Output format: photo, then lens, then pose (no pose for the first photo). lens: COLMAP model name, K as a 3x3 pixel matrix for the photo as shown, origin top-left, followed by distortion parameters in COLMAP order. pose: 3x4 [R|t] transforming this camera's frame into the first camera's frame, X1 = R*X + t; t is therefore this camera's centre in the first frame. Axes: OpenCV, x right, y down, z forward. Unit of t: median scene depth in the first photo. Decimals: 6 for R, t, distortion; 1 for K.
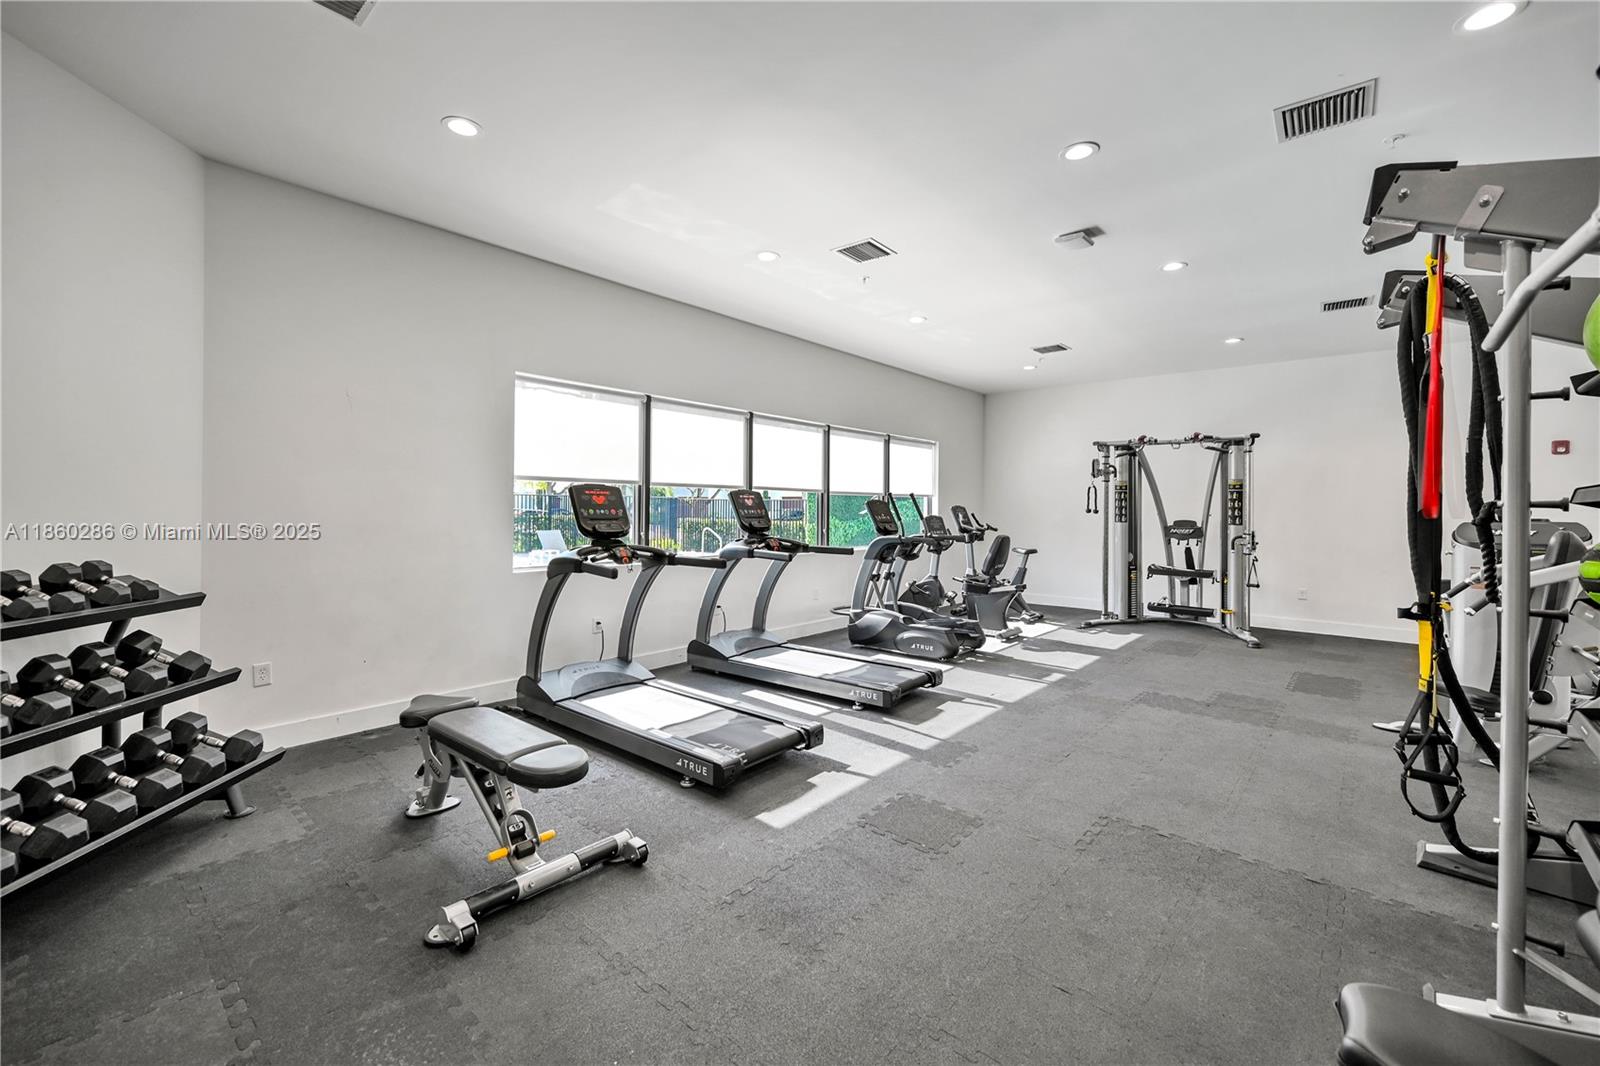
lens RADIAL K [[660.1, 0, 799.9], [0, 660.1, 507.8], [0, 0, 1]] dist [-0.000779, -0.000252]
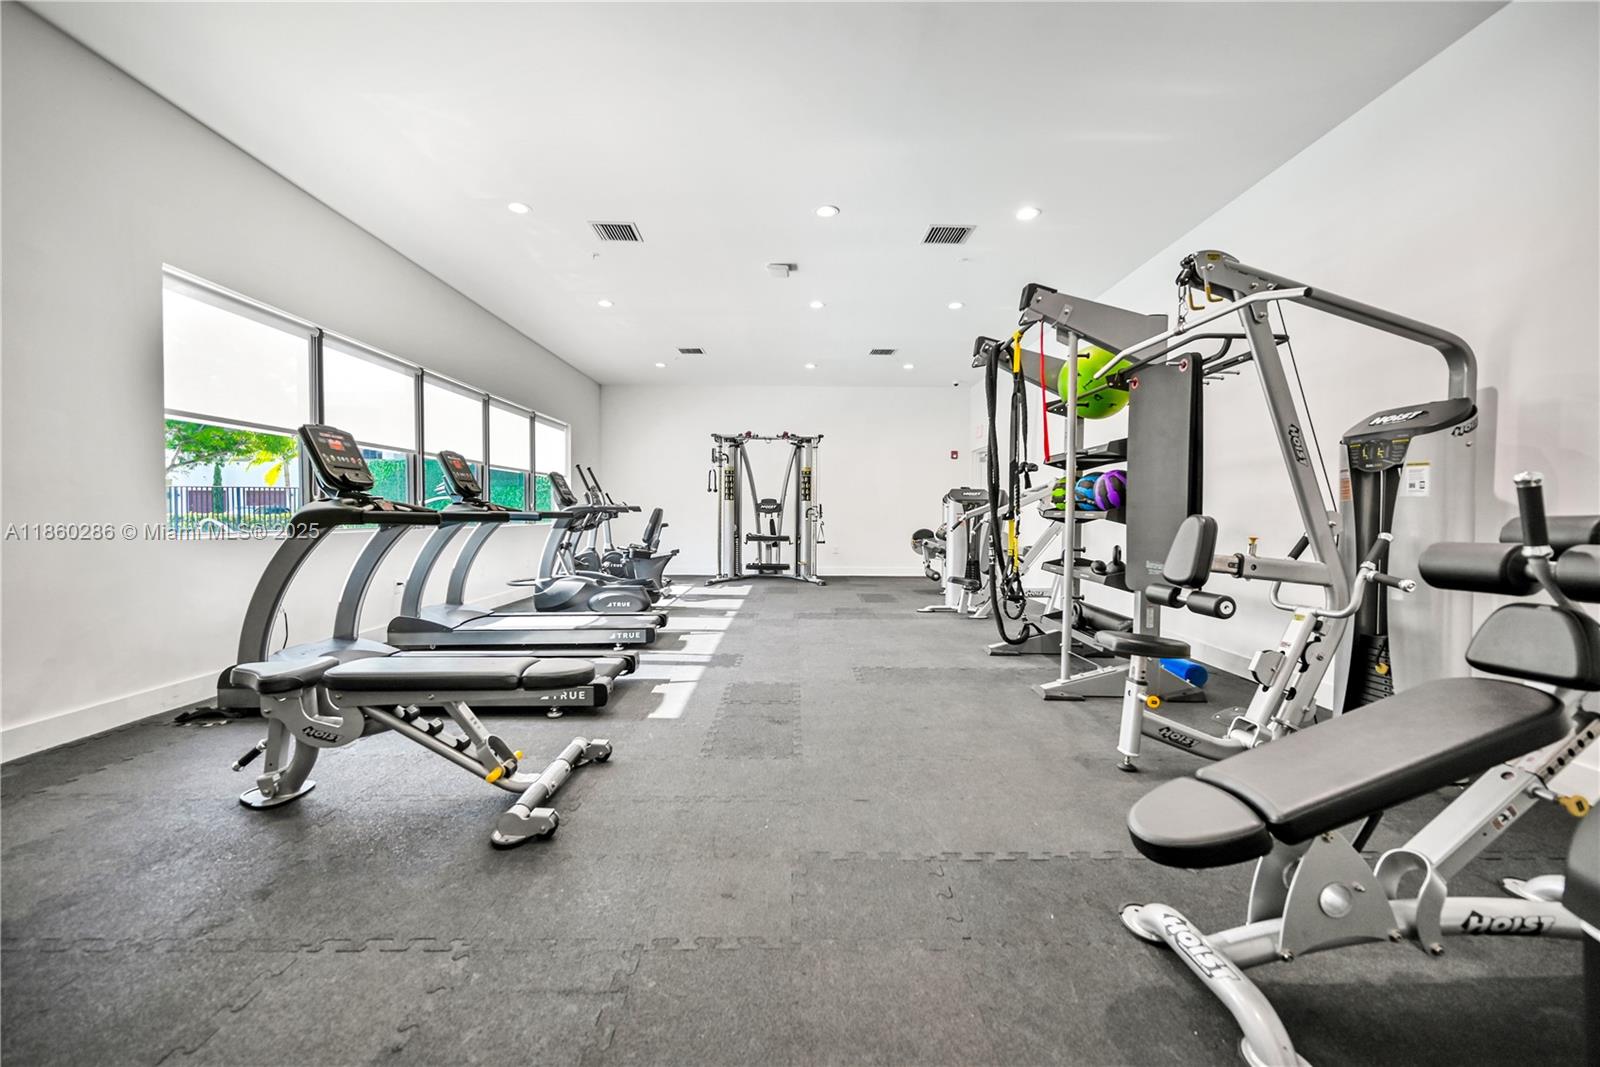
lens RADIAL K [[646.1, 0, 800.0], [0, 646.1, 533.5], [0, 0, 1]] dist [-0.001601, -0.000049]
pose [[0.745369, -0.027384, 0.666089, -0.274420], [0.003345, 0.999297, 0.037340, 0.047454], [-0.666643, -0.025604, 0.744937, -0.005060]]
